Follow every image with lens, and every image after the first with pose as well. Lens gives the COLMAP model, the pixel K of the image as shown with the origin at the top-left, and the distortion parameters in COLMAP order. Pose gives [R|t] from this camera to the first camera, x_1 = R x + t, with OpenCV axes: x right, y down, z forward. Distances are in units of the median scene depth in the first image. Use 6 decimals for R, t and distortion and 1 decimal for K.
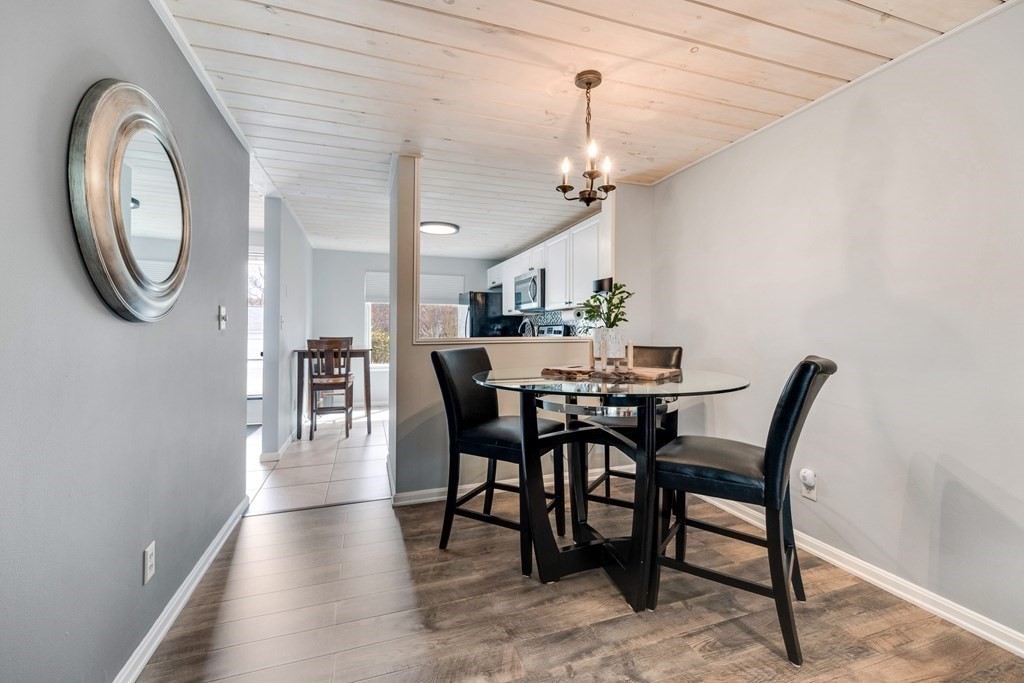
lens RADIAL K [[437.8, 0, 513.6], [0, 437.8, 334.7], [0, 0, 1]] dist [-0.000837, -0.000322]
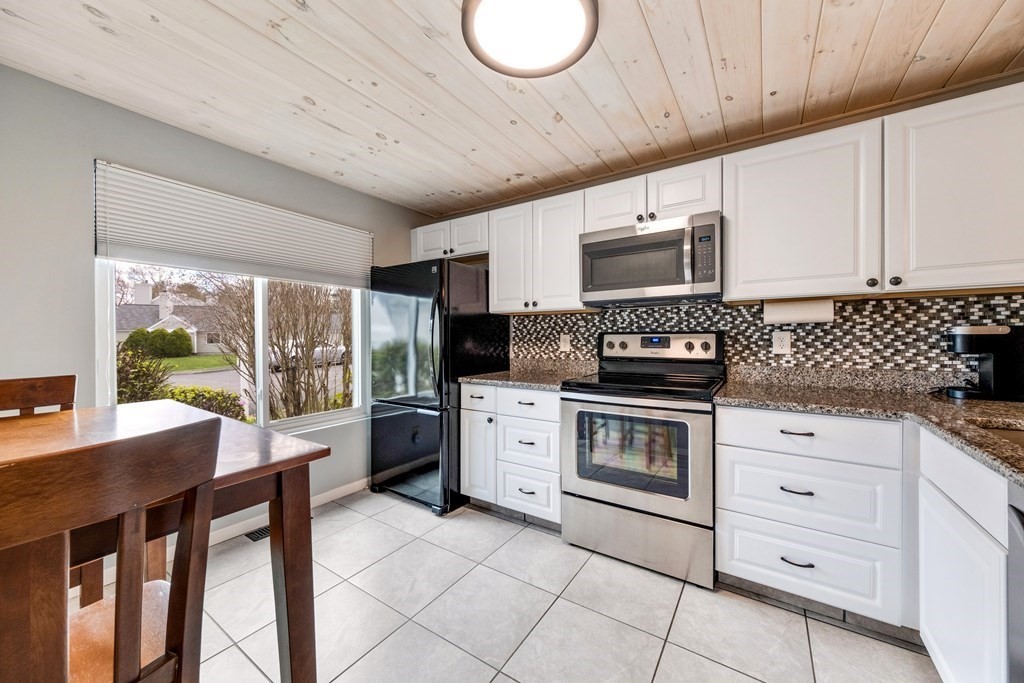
lens RADIAL K [[376.0, 0, 516.0], [0, 376.0, 343.2], [0, 0, 1]] dist [0.003406, -0.000195]
pose [[0.797956, -0.003484, 0.602706, -0.272188], [0.004232, 0.999991, 0.000179, -0.007828], [-0.602701, 0.002408, 0.797963, 0.620508]]
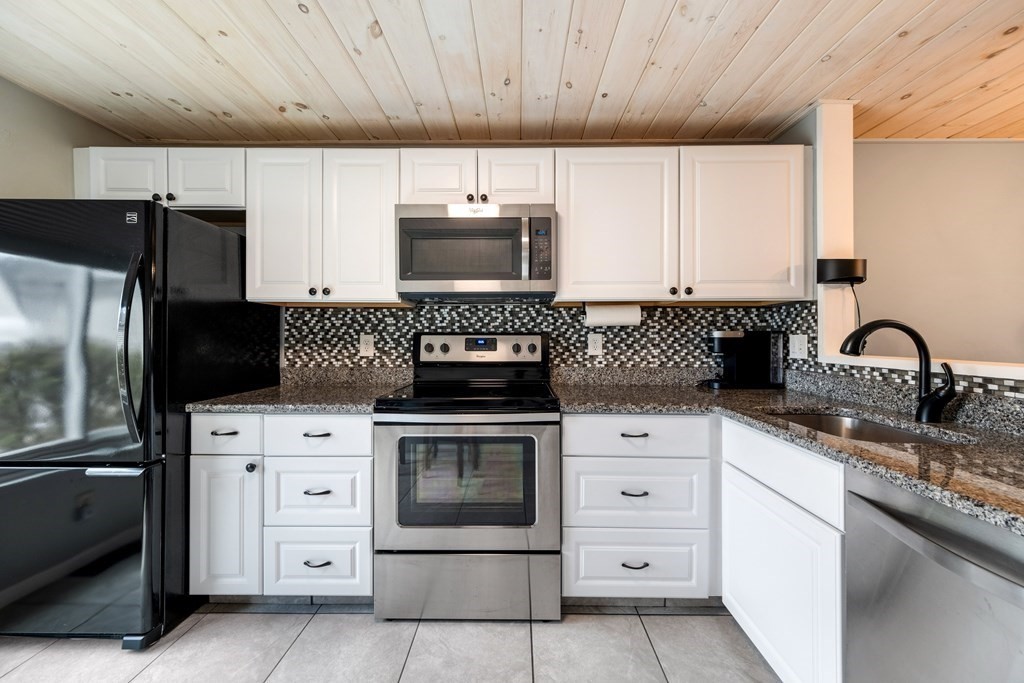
lens RADIAL K [[376.0, 0, 508.1], [0, 376.0, 338.6], [0, 0, 1]] dist [0.003406, -0.000195]
pose [[0.339260, 0.006889, 0.940667, -0.237166], [0.007442, 0.999922, -0.010007, -0.009572], [-0.940663, 0.010395, 0.339182, 0.701326]]
